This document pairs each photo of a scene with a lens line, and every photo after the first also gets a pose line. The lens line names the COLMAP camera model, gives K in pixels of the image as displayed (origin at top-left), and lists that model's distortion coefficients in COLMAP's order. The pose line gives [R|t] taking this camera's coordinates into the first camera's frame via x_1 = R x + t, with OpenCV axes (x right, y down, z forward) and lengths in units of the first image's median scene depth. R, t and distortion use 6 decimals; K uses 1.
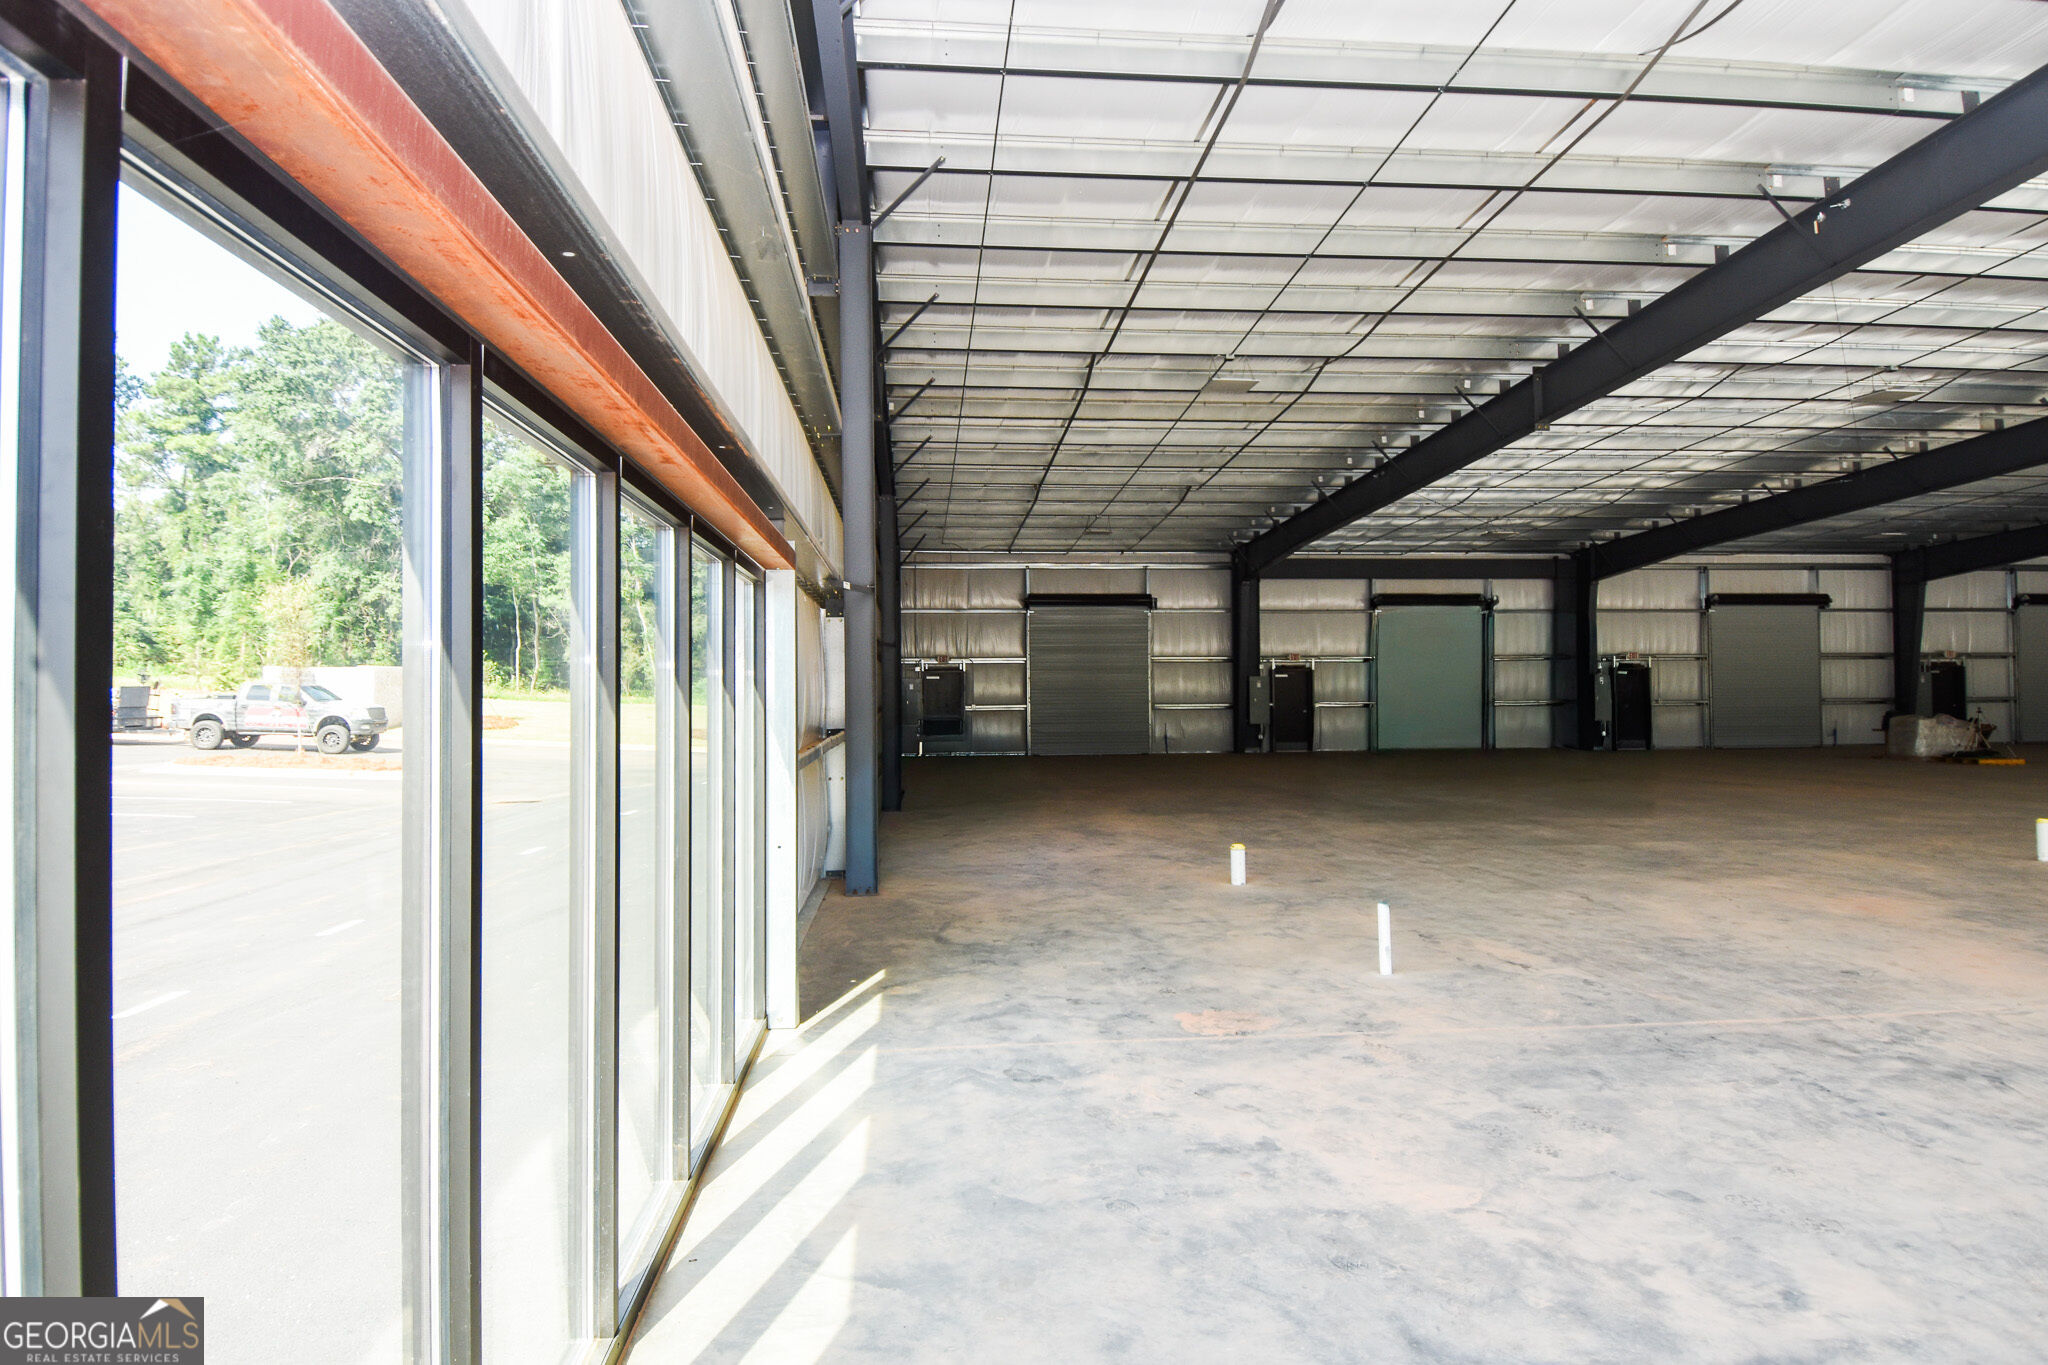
lens RADIAL K [[1061.7, 0, 1021.5], [0, 1061.7, 665.0], [0, 0, 1]] dist [0.050528, -0.055841]
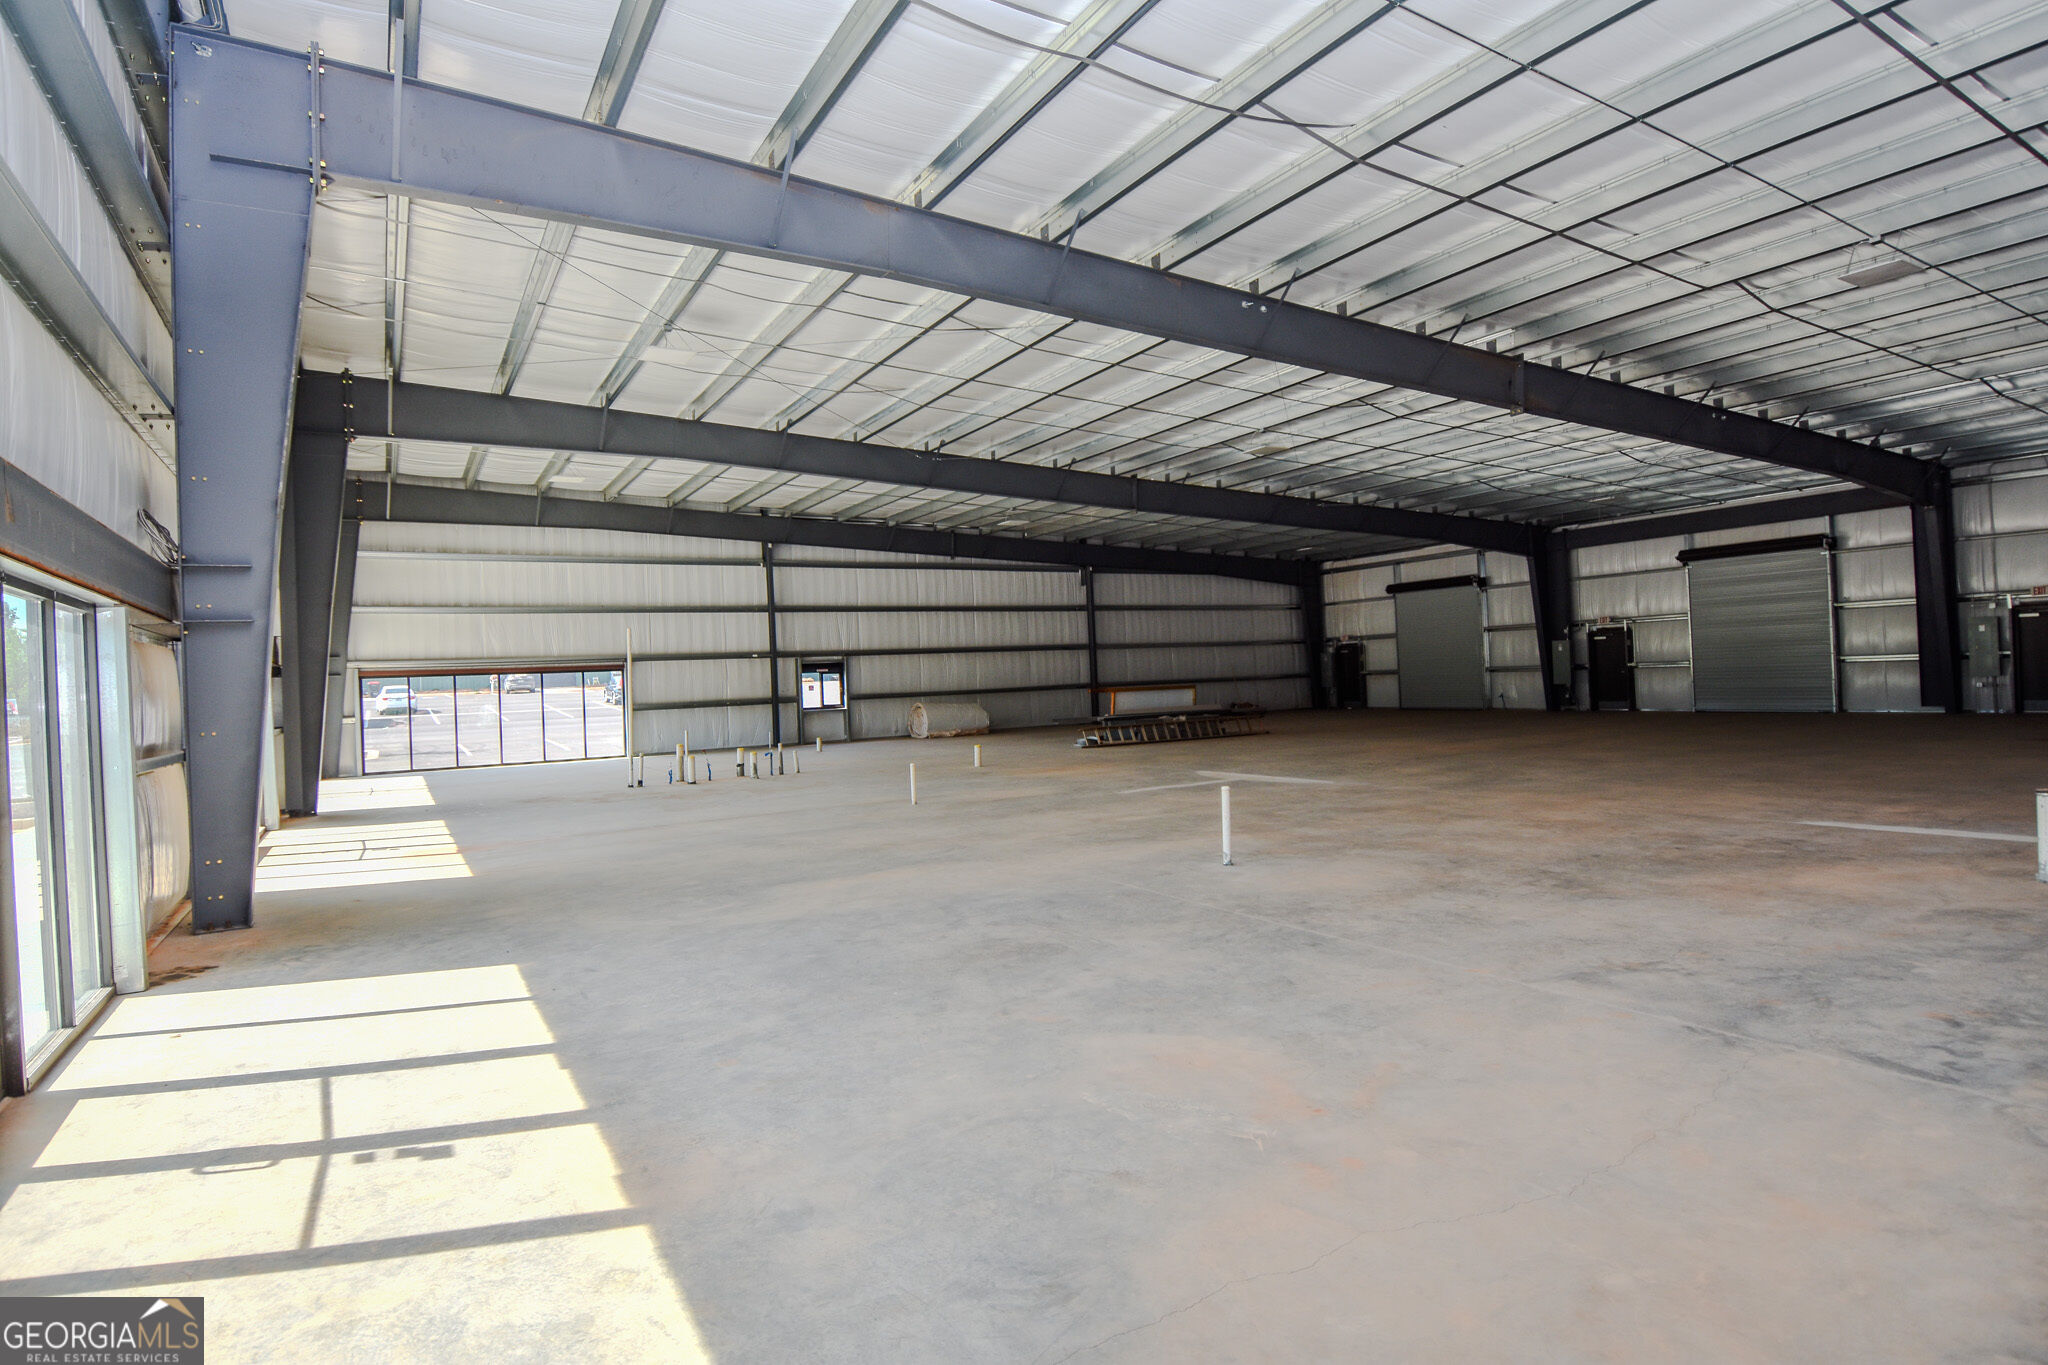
lens RADIAL K [[1061.7, 0, 1021.5], [0, 1061.7, 665.0], [0, 0, 1]] dist [0.050528, -0.055841]
pose [[0.459094, -0.013927, -0.888278, 0.937801], [0.054738, 0.998421, 0.012637, -0.007743], [0.886700, -0.054424, 0.459131, 0.037320]]
